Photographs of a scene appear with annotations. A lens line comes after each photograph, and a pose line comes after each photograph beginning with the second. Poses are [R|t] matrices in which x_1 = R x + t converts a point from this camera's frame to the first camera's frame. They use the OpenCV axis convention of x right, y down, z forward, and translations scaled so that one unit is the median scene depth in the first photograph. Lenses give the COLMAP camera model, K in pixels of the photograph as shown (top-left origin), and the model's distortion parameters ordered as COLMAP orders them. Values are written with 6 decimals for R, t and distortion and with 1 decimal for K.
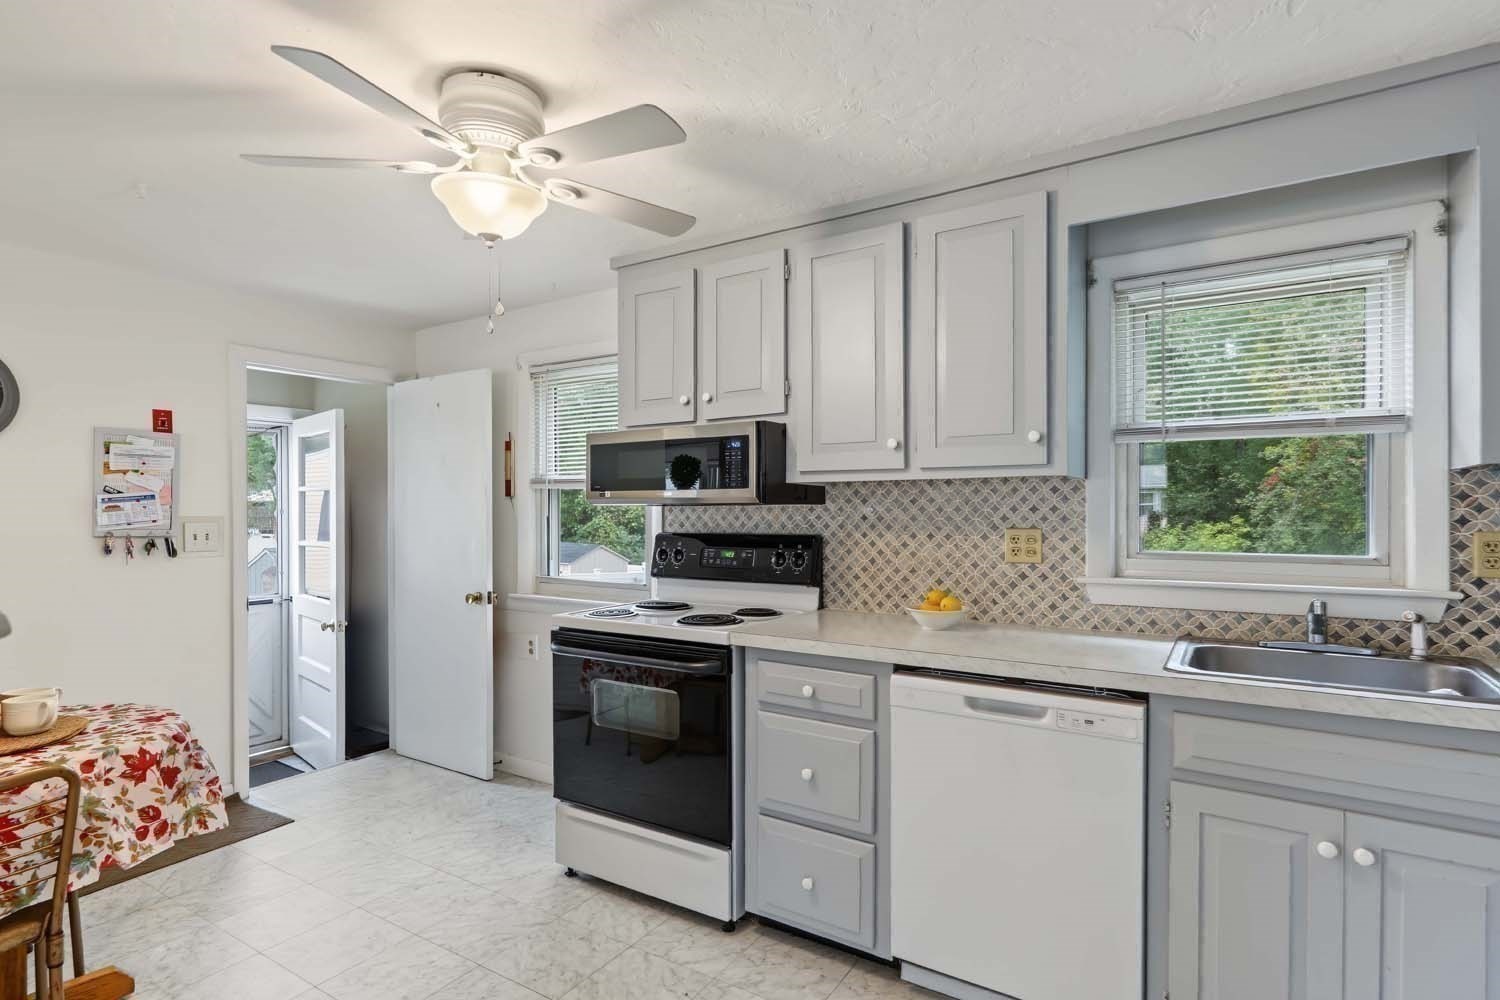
lens RADIAL K [[767.5, 0, 745.7], [0, 767.5, 515.1], [0, 0, 1]] dist [0.001711, -0.000699]
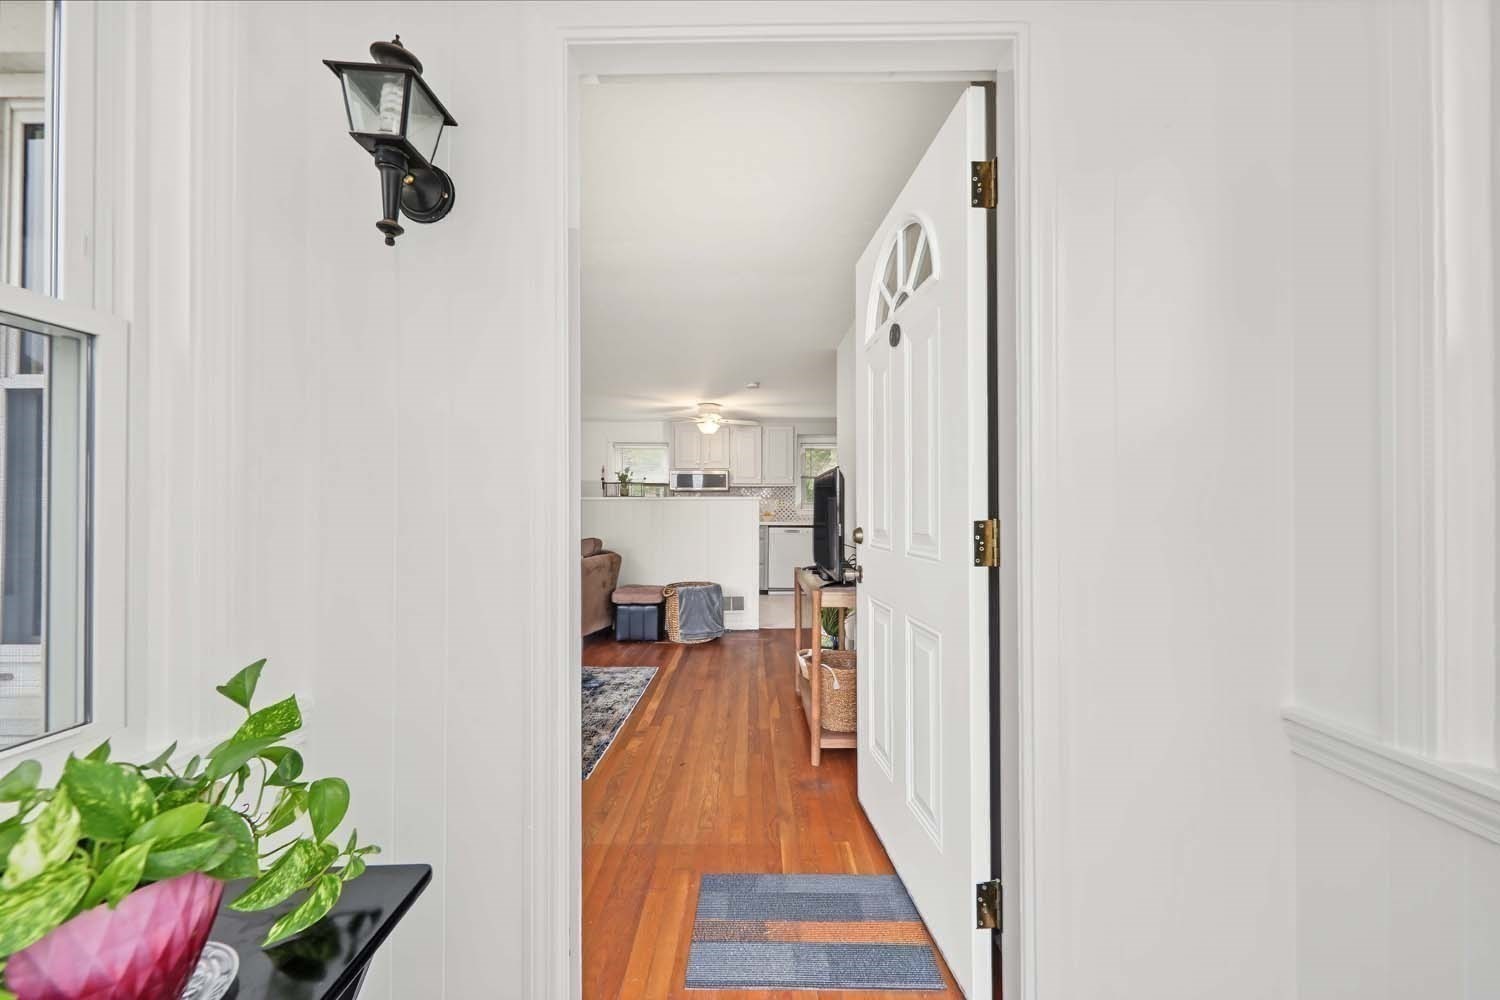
lens RADIAL K [[557.5, 0, 746.1], [0, 557.5, 518.8], [0, 0, 1]] dist [0.000089, 0.000034]
pose [[0.850046, -0.009528, 0.526623, -1.423749], [0.001945, 0.999886, 0.014951, 0.083956], [-0.526705, -0.011685, 0.849968, -1.509845]]
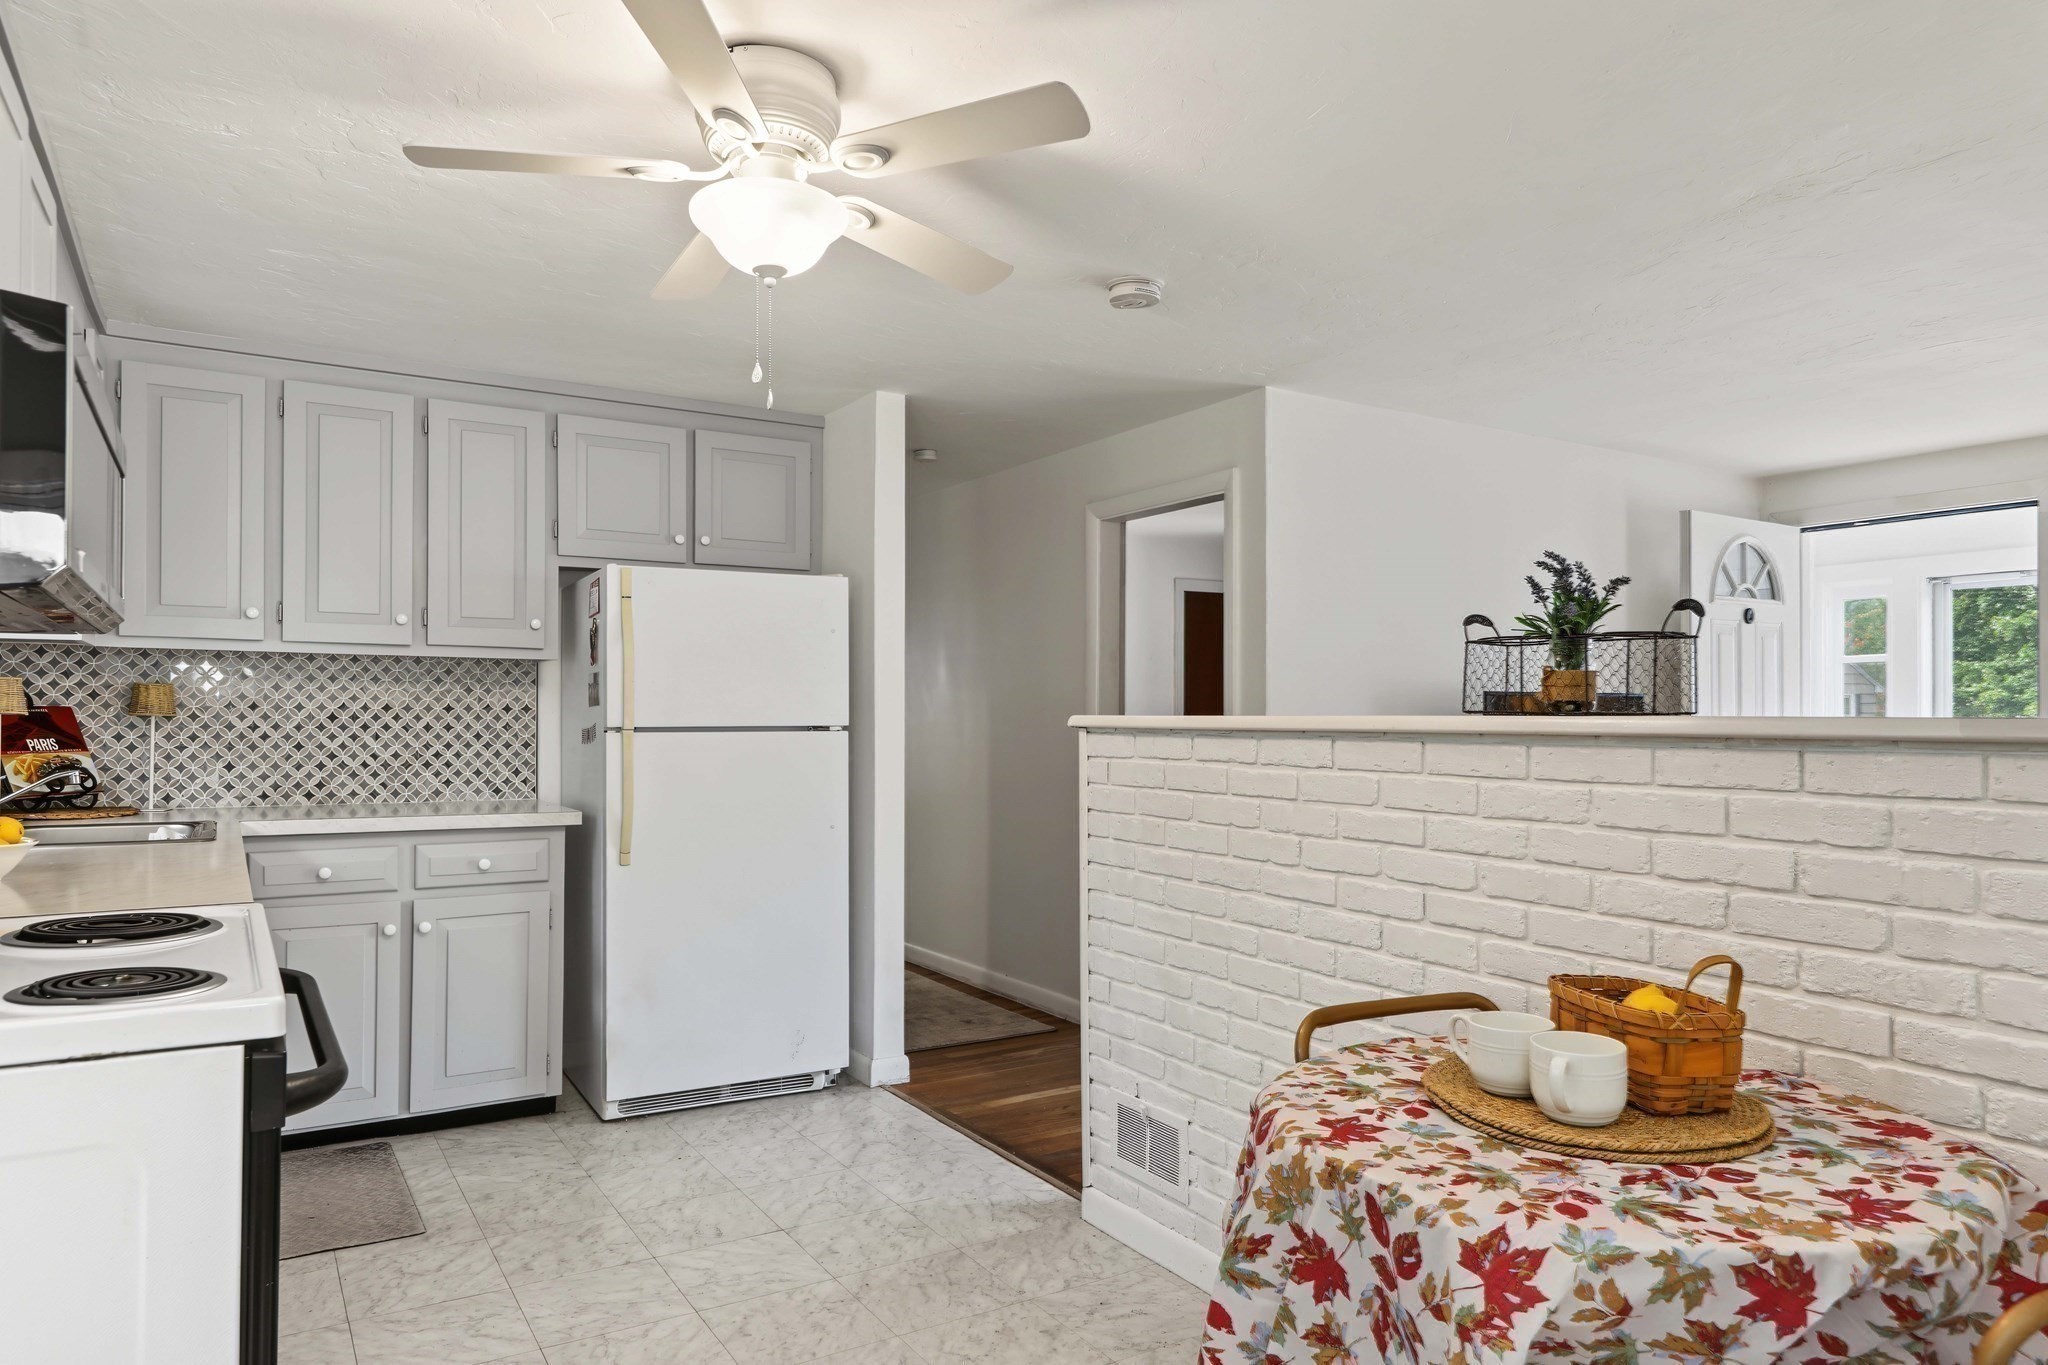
lens RADIAL K [[1279.3, 0, 1019.1], [0, 1279.3, 687.0], [0, 0, 1]] dist [0.001055, 0.000764]
pose [[-0.900430, 0.010733, 0.434869, -0.758930], [0.002602, 0.999811, -0.019289, 0.029386], [-0.434994, -0.016236, -0.900287, 1.413655]]
